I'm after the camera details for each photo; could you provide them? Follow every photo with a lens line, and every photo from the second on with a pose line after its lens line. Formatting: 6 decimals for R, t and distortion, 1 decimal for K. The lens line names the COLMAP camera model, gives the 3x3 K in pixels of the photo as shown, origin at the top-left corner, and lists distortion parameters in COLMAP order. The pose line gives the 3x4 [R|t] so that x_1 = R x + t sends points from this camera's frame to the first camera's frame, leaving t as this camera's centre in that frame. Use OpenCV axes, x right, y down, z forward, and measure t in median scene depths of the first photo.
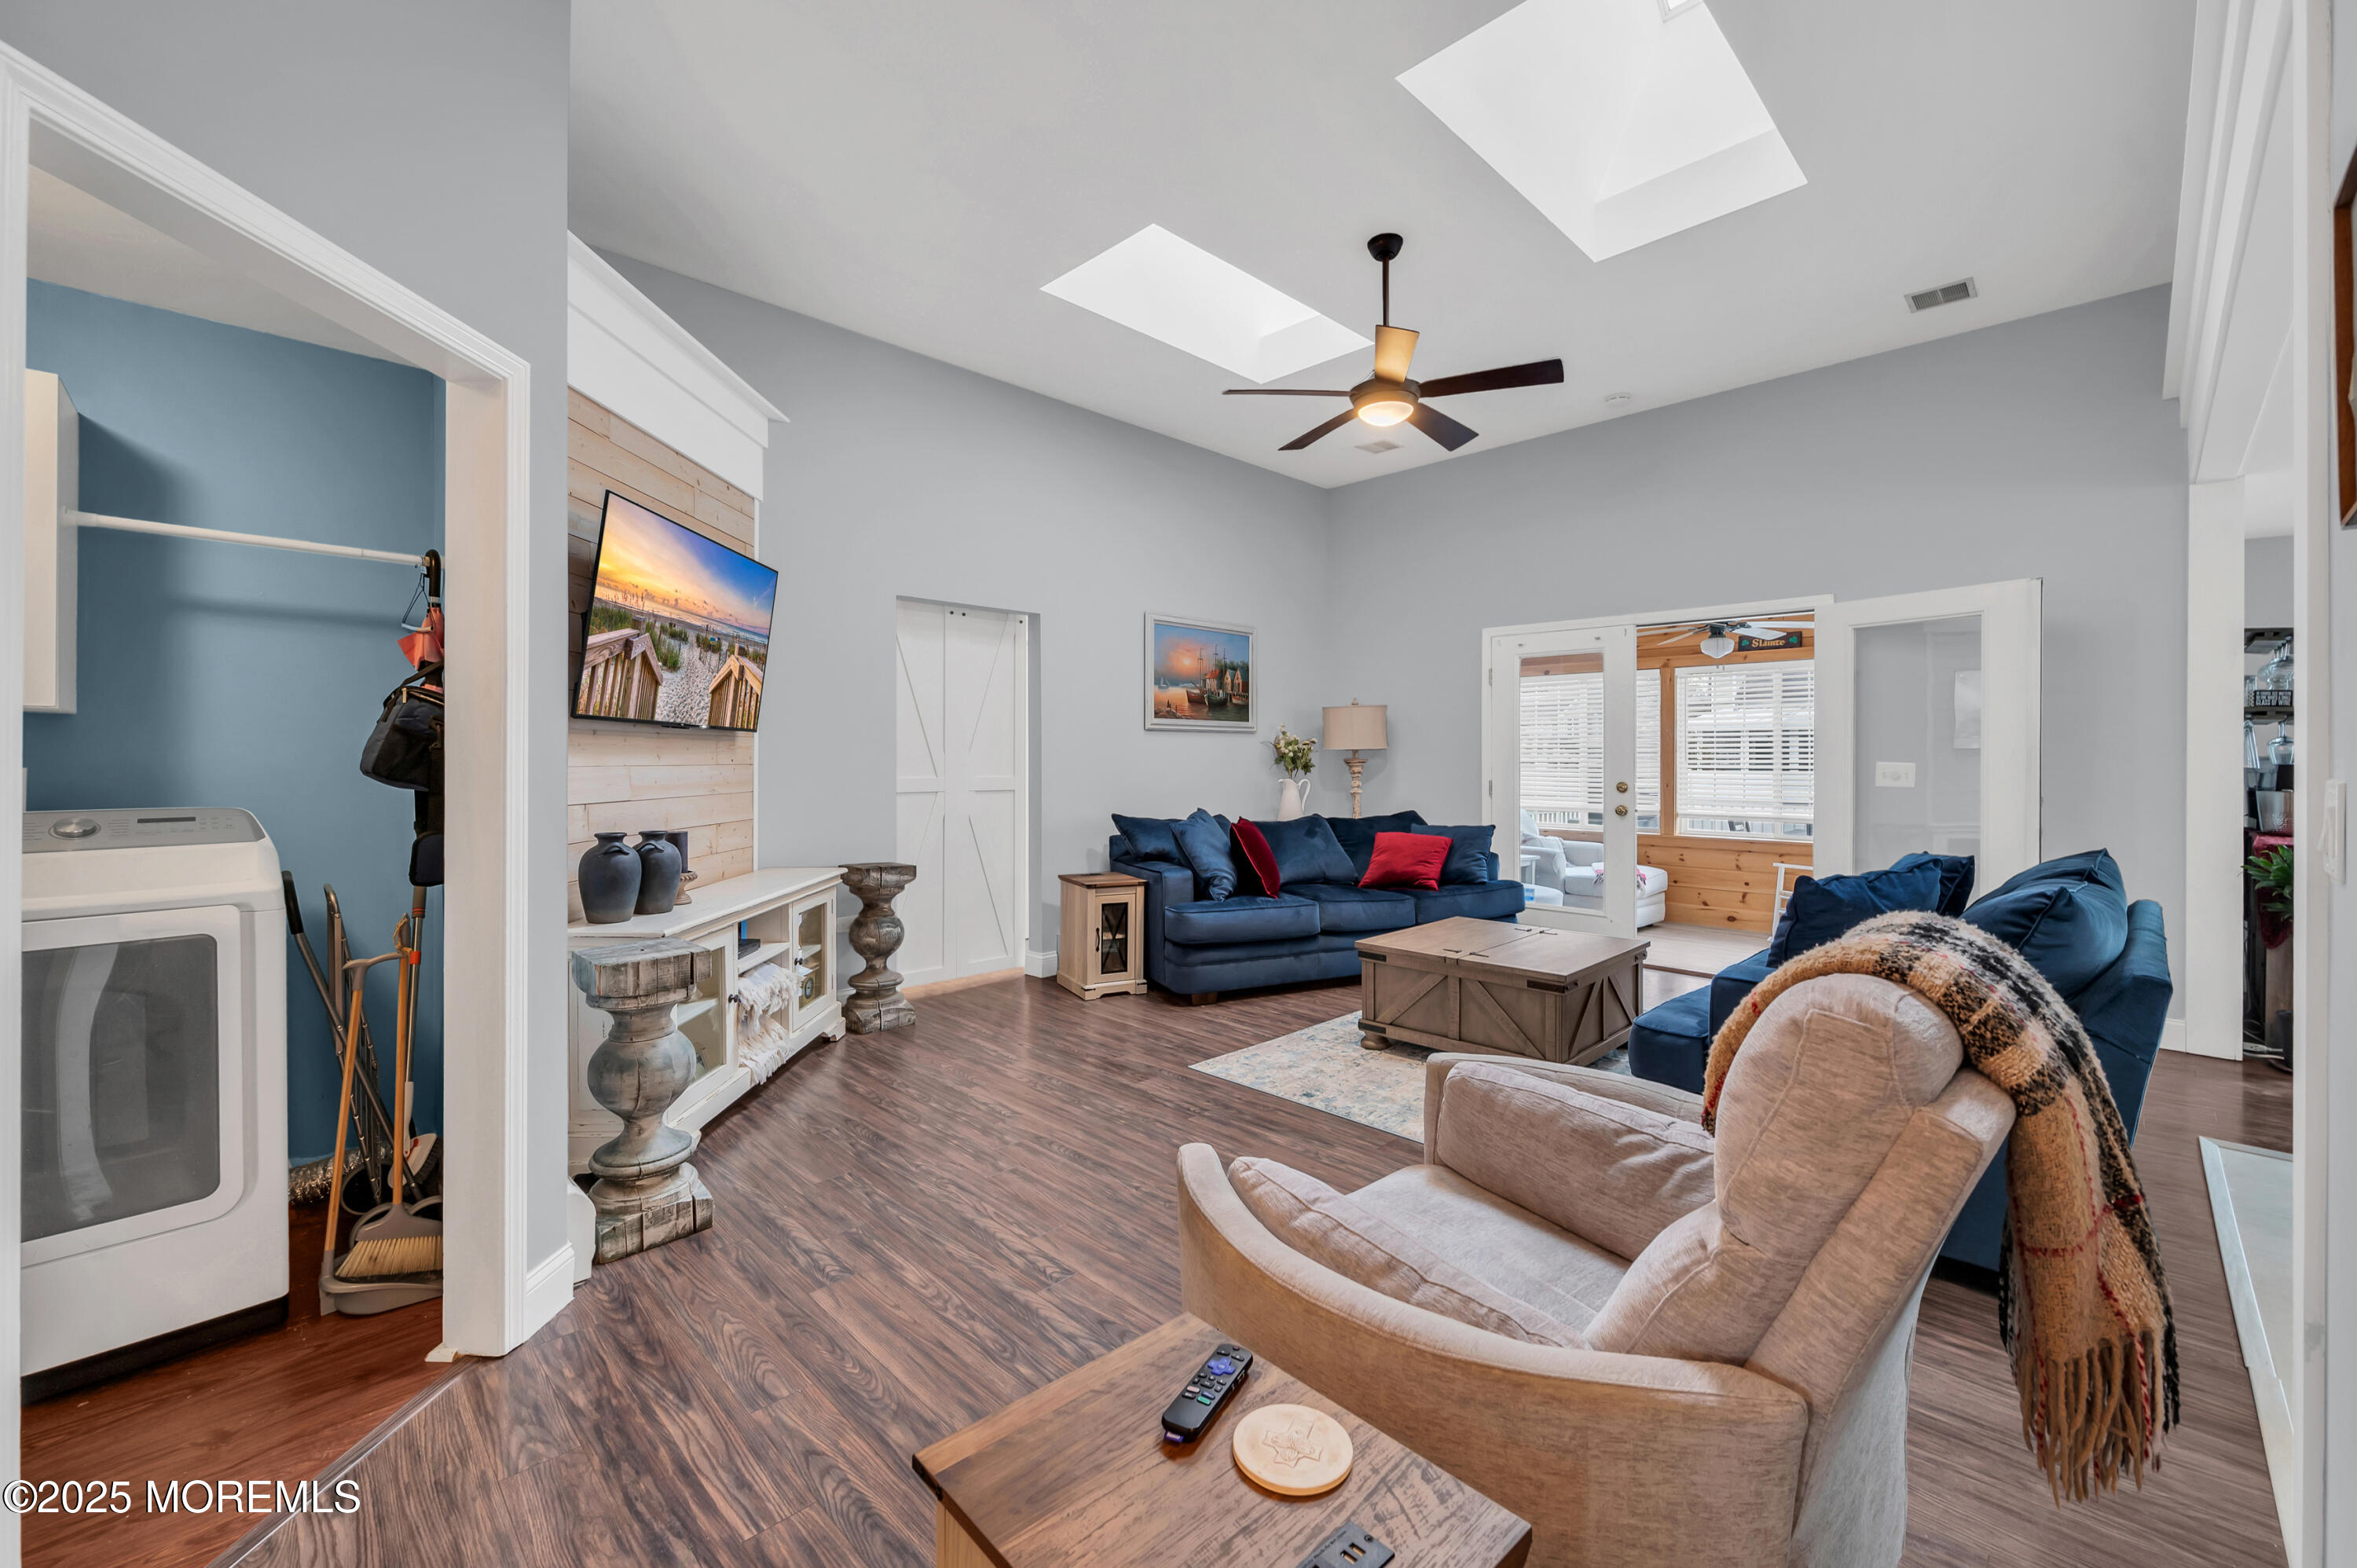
lens RADIAL K [[968.5, 0, 1173.6], [0, 968.5, 767.2], [0, 0, 1]] dist [-0.002686, -0.000709]
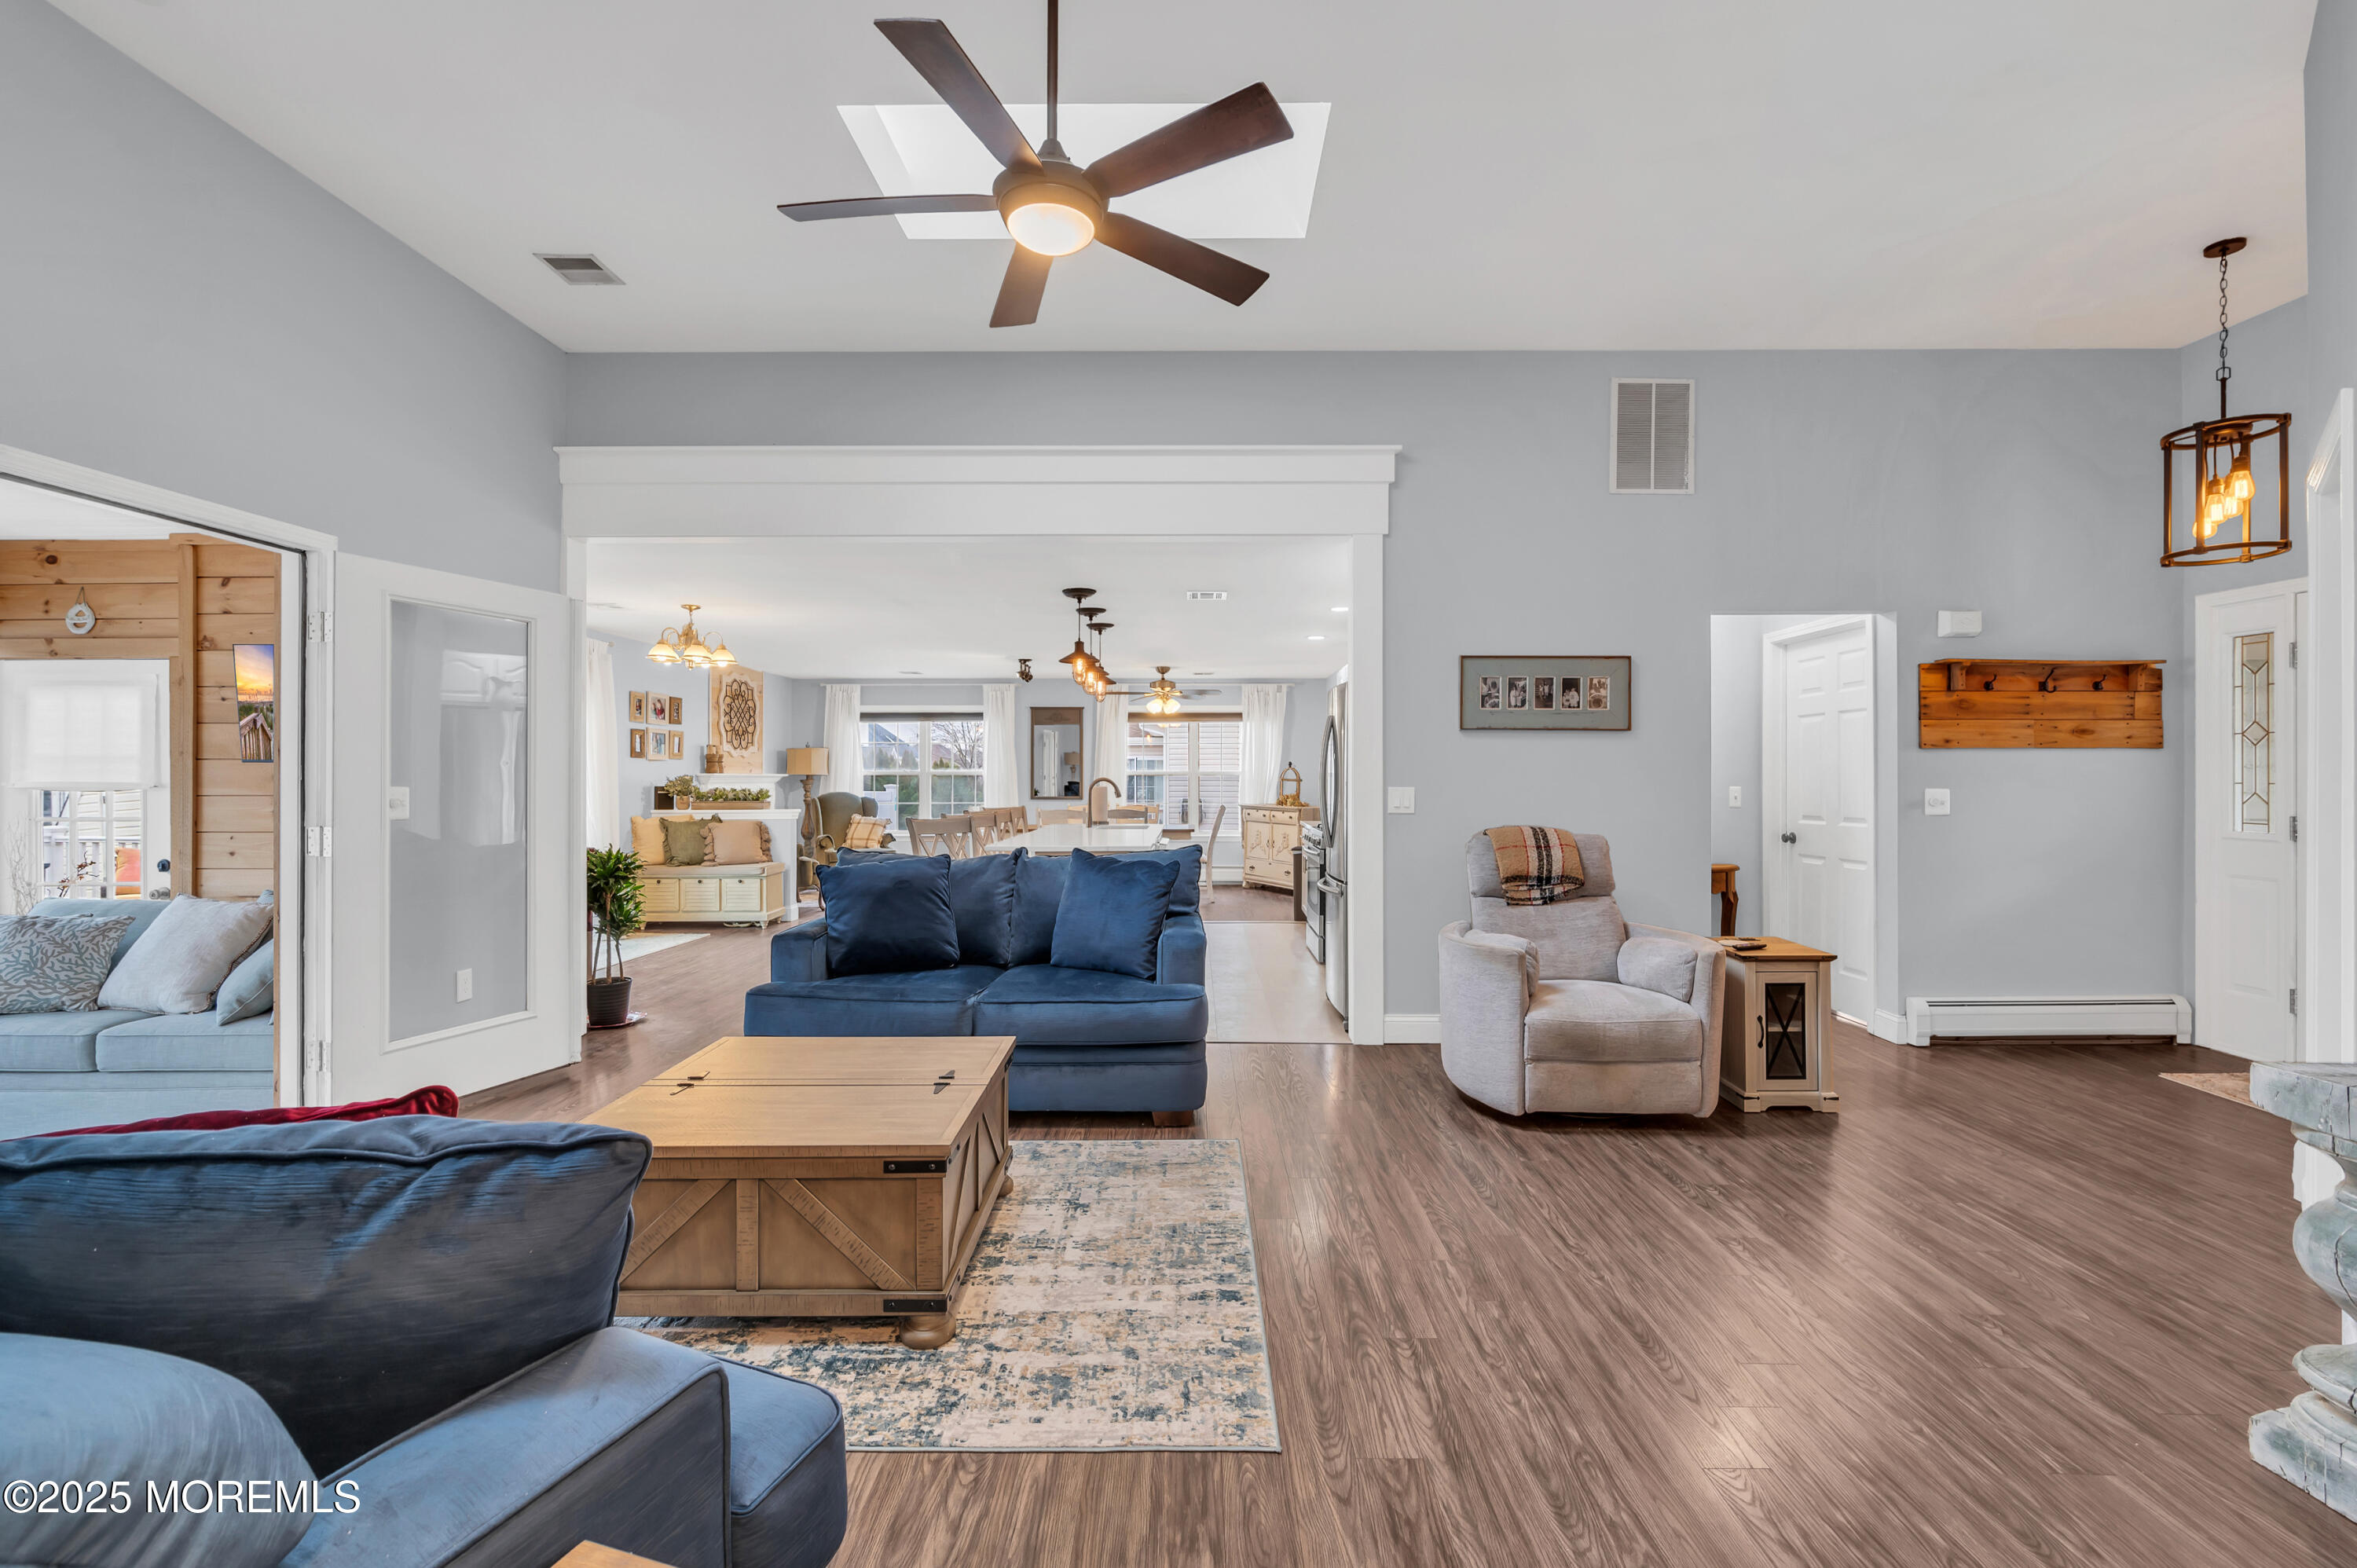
lens RADIAL K [[968.5, 0, 1183.2], [0, 968.5, 776.8], [0, 0, 1]] dist [-0.002686, -0.000709]
pose [[-0.706305, 0.003936, 0.707896, -0.342781], [0.007420, 0.999971, 0.001843, -0.021974], [-0.707869, 0.006554, -0.706314, 1.641634]]
